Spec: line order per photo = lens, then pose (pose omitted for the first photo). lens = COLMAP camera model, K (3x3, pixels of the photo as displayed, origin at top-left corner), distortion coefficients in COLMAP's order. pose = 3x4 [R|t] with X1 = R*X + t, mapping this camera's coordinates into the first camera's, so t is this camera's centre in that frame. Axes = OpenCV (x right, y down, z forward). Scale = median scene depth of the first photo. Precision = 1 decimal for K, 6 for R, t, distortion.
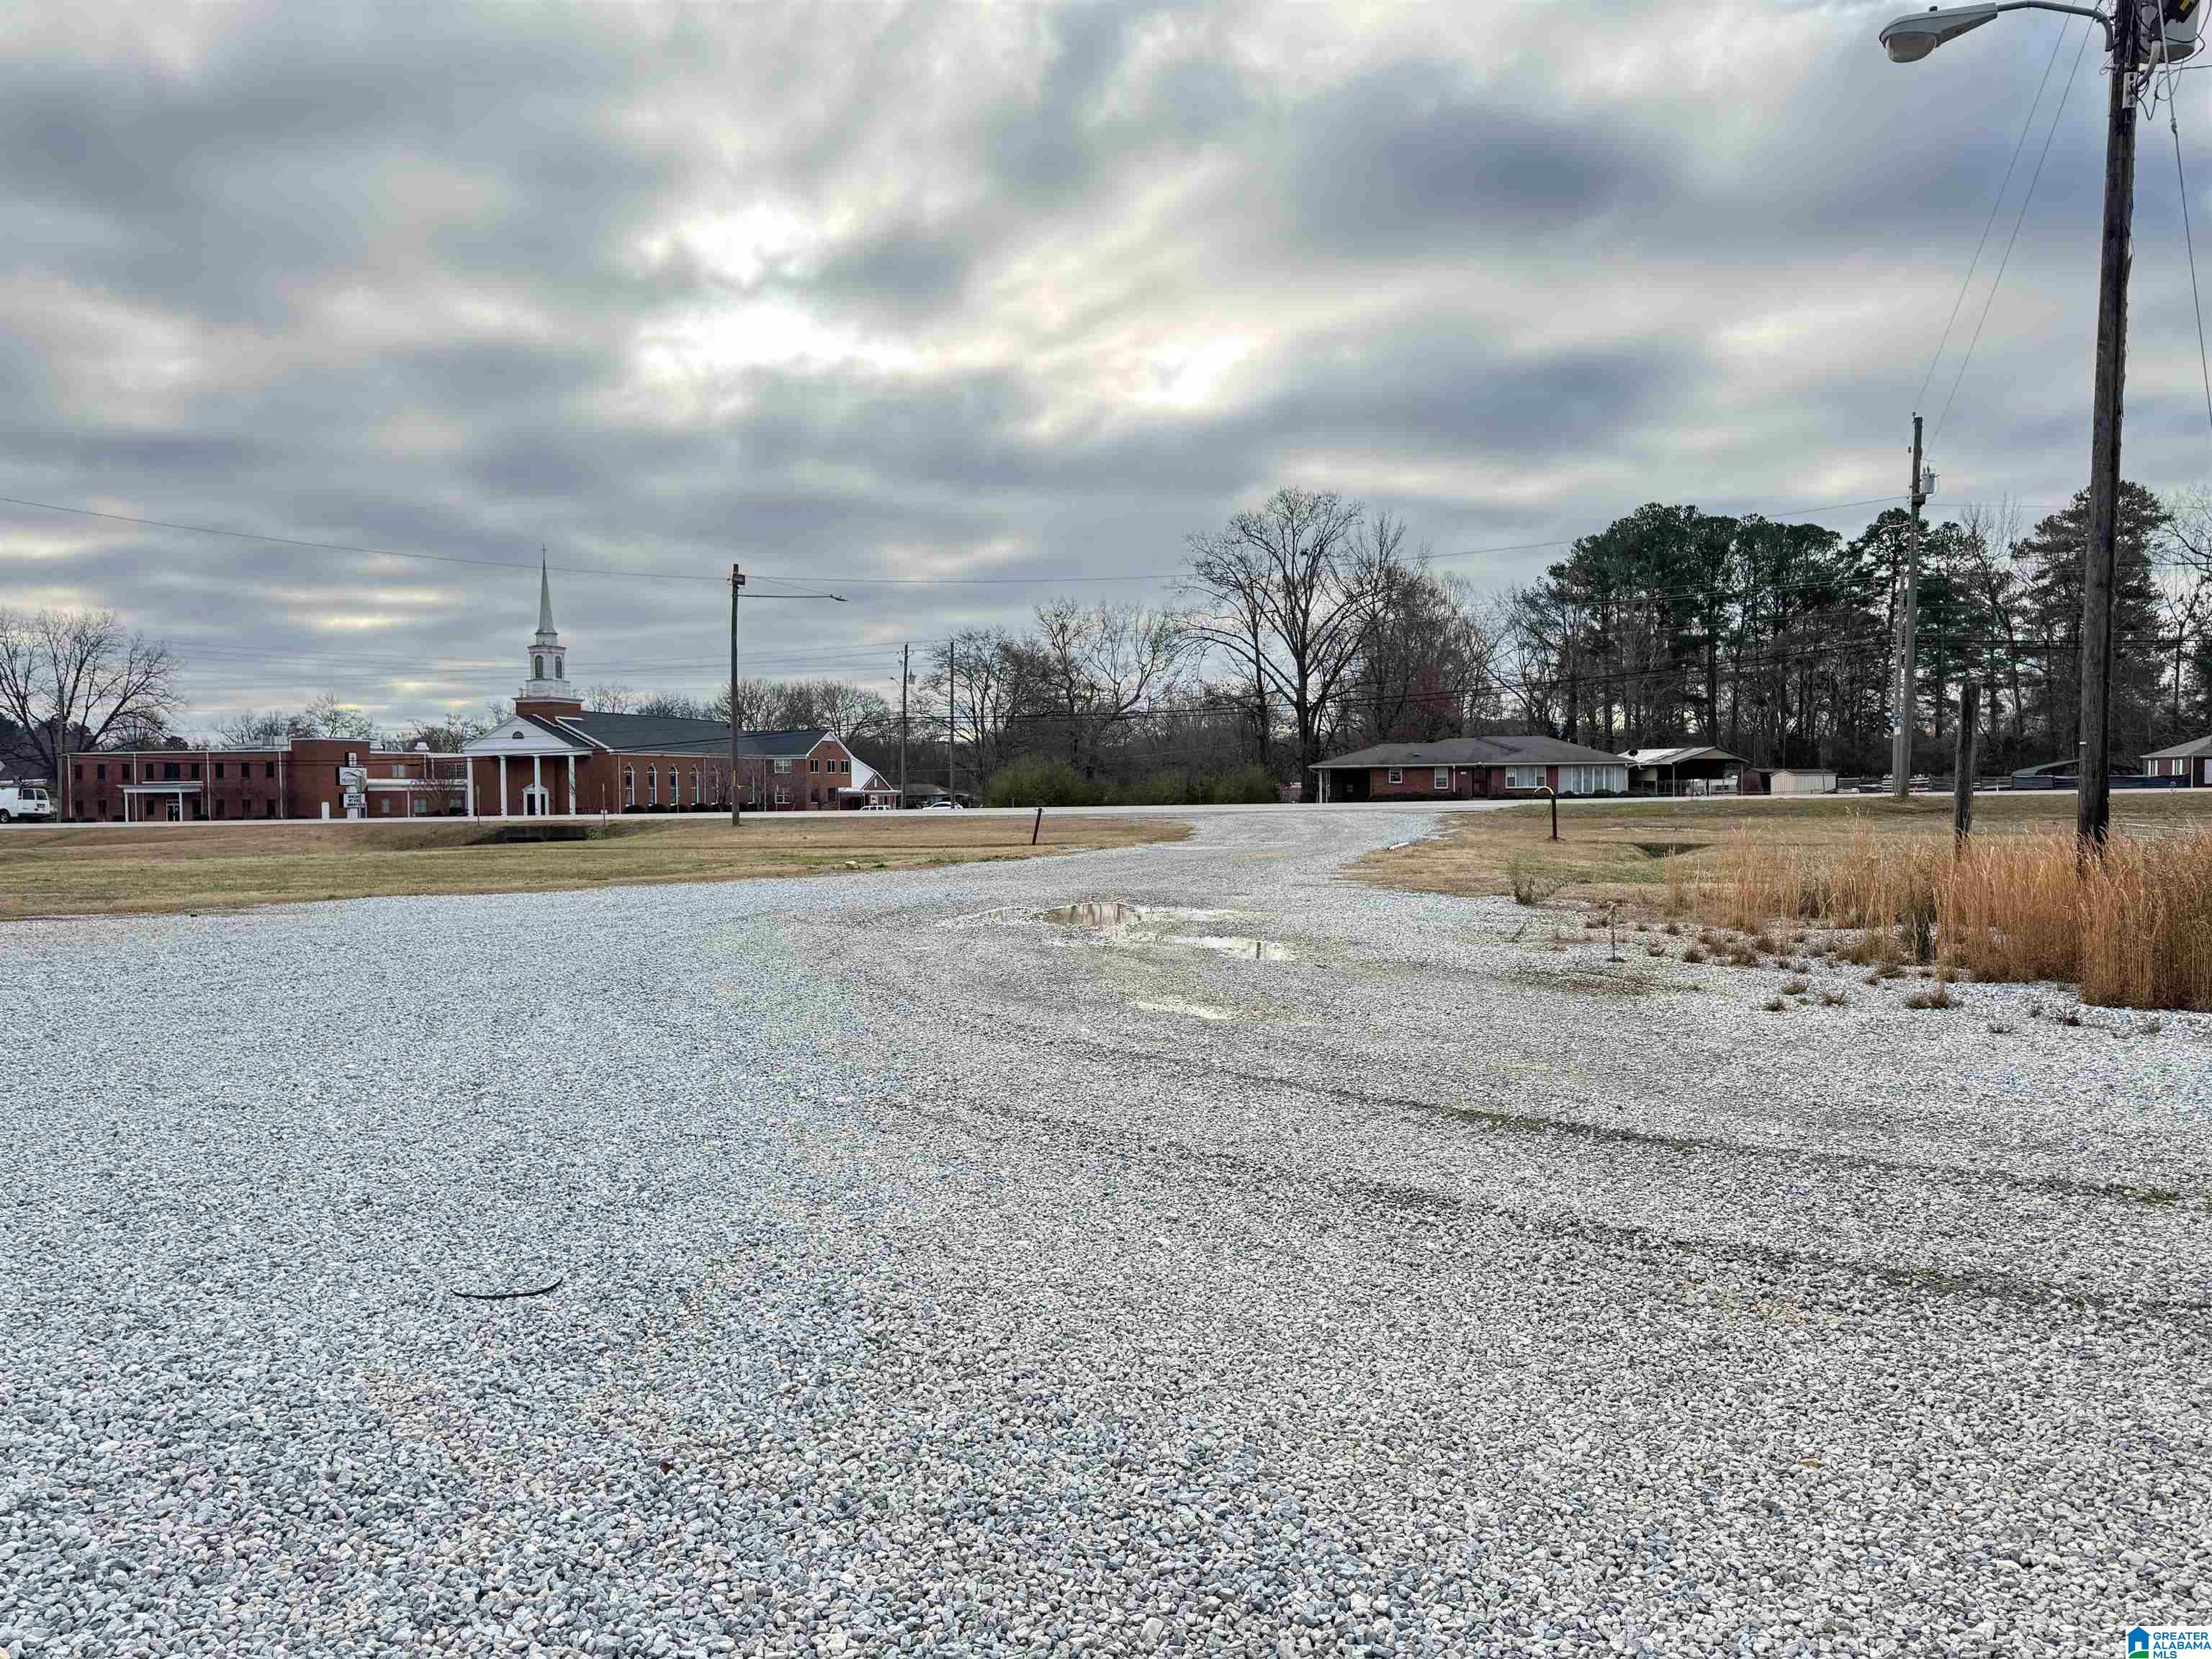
lens RADIAL K [[1543.0, 0, 1107.6], [0, 1543.0, 838.5], [0, 0, 1]] dist [0.048715, -0.050281]
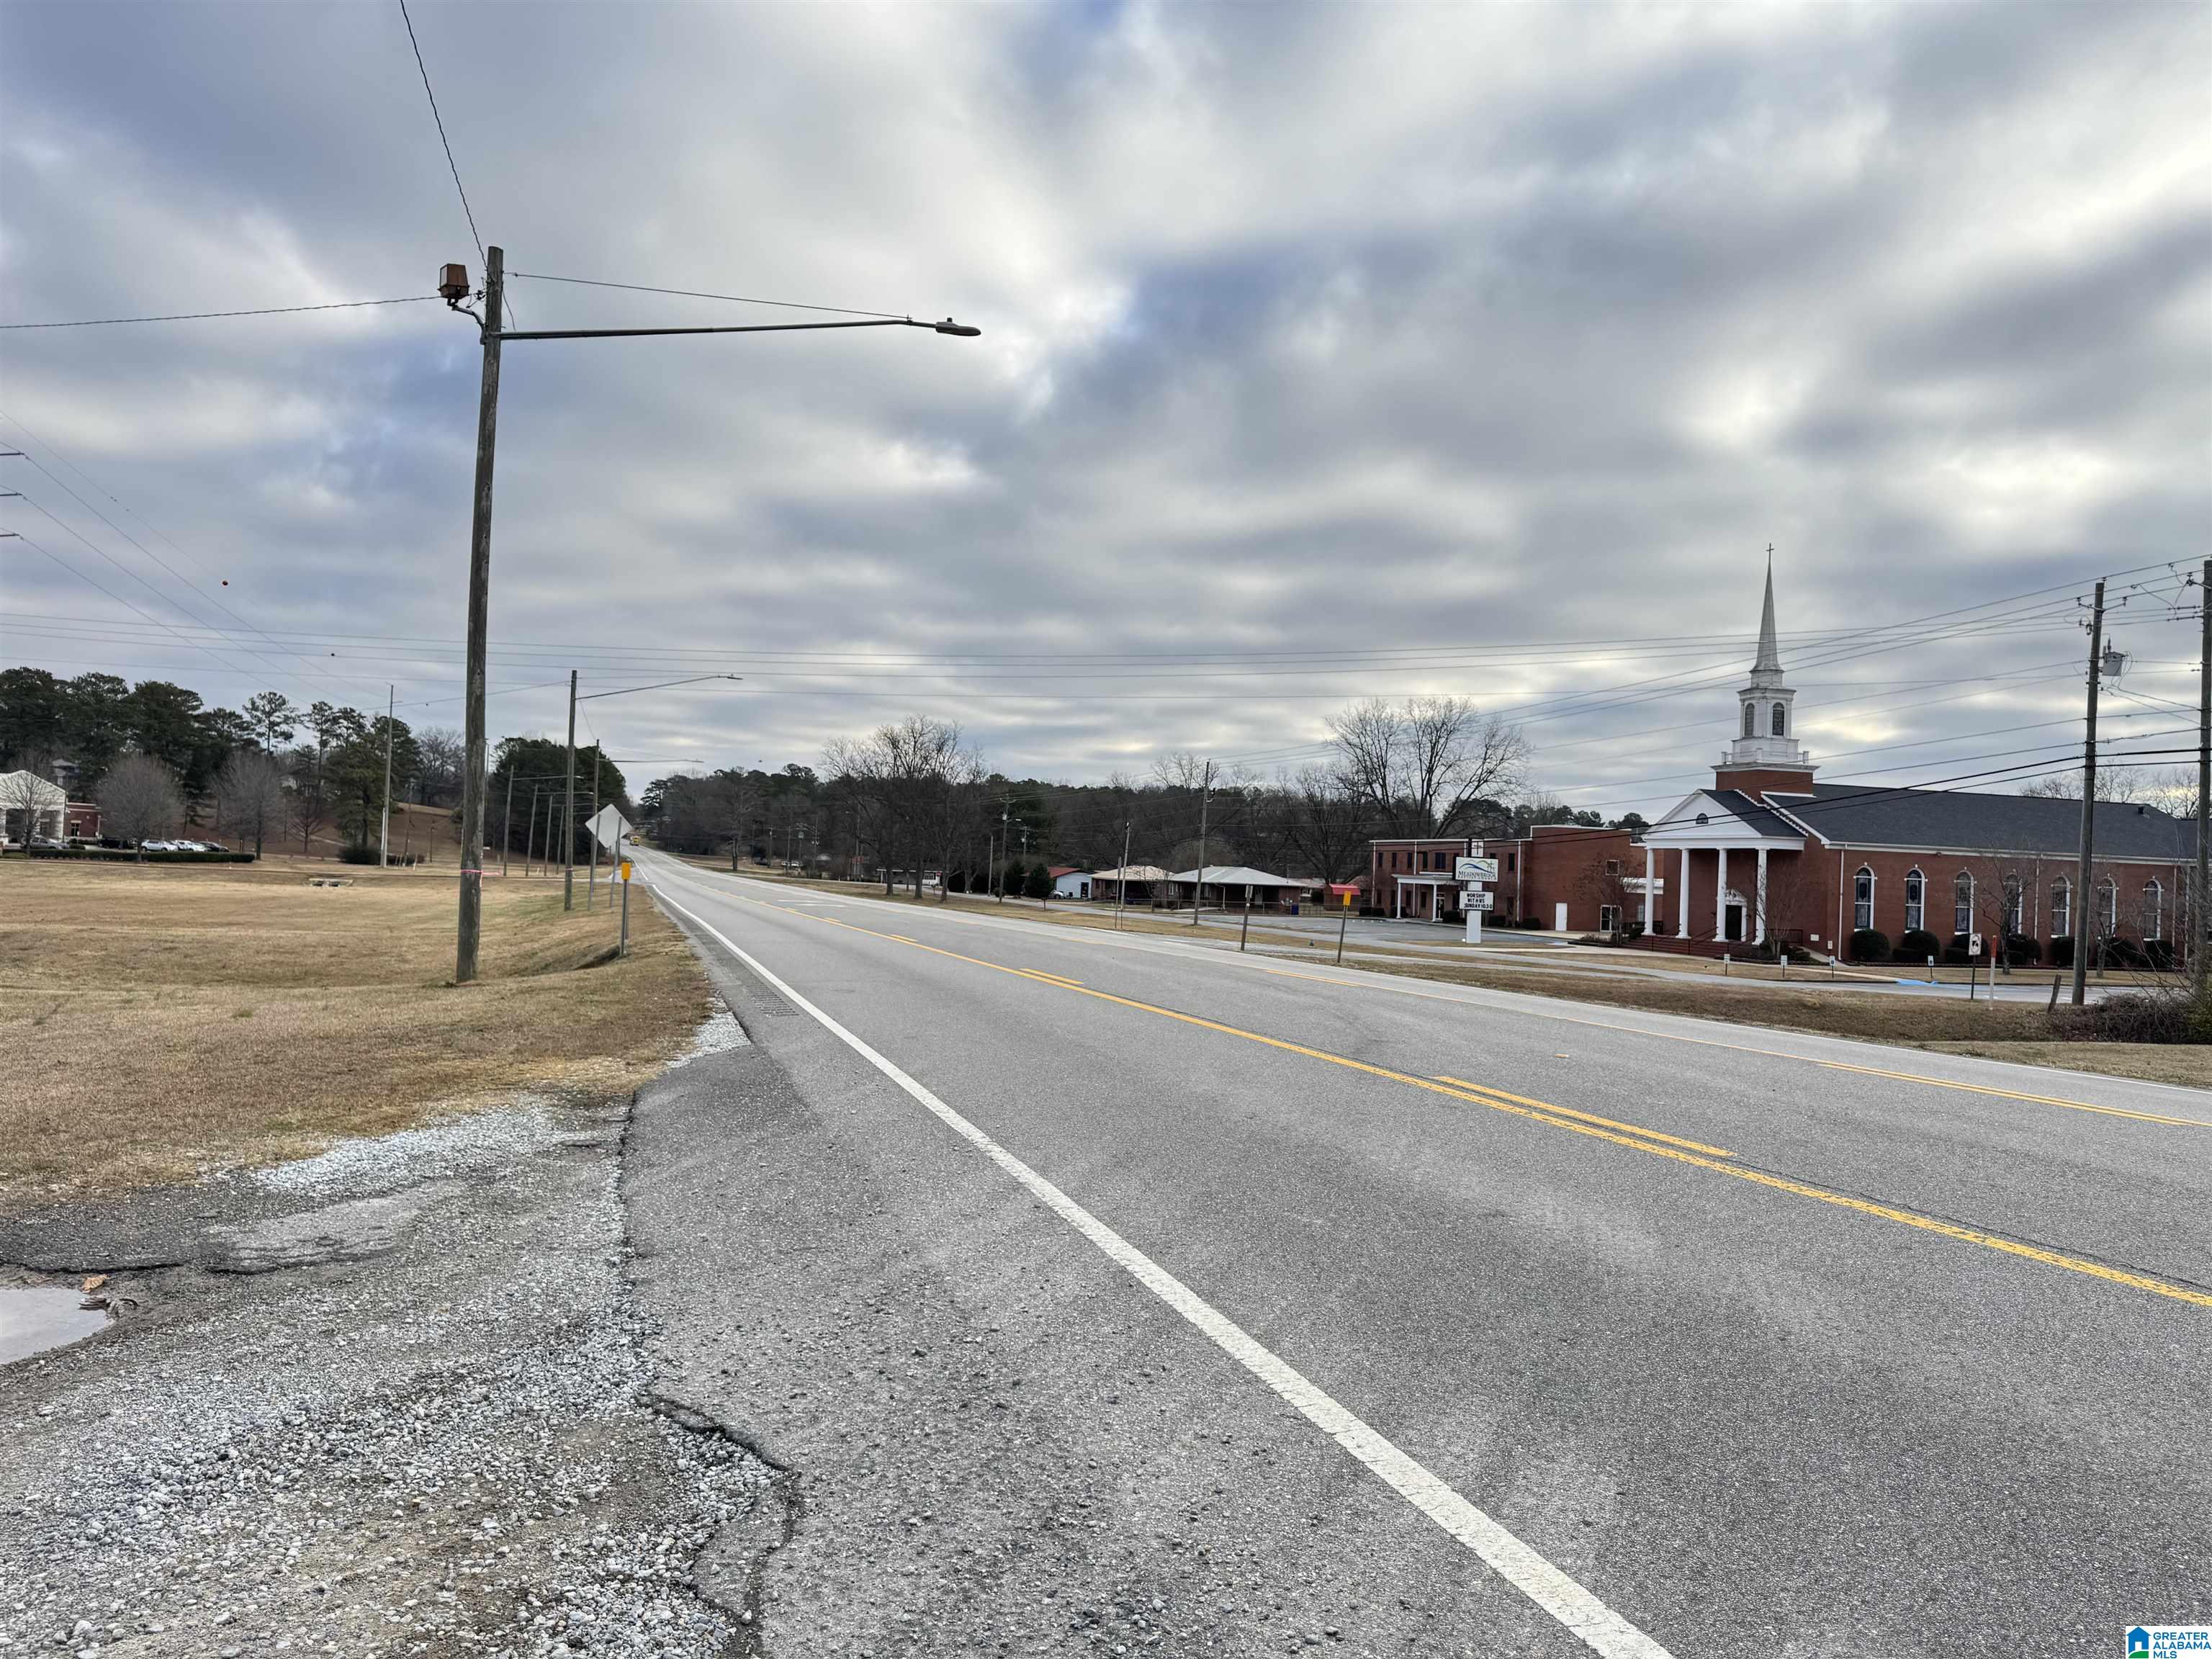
lens RADIAL K [[1543.0, 0, 1104.9], [0, 1543.0, 838.7], [0, 0, 1]] dist [0.048715, -0.050281]
pose [[0.531321, 0.012603, -0.847077, 0.370119], [-0.070807, 0.997051, -0.029578, -0.103669], [0.844206, 0.075694, 0.530647, 2.337295]]
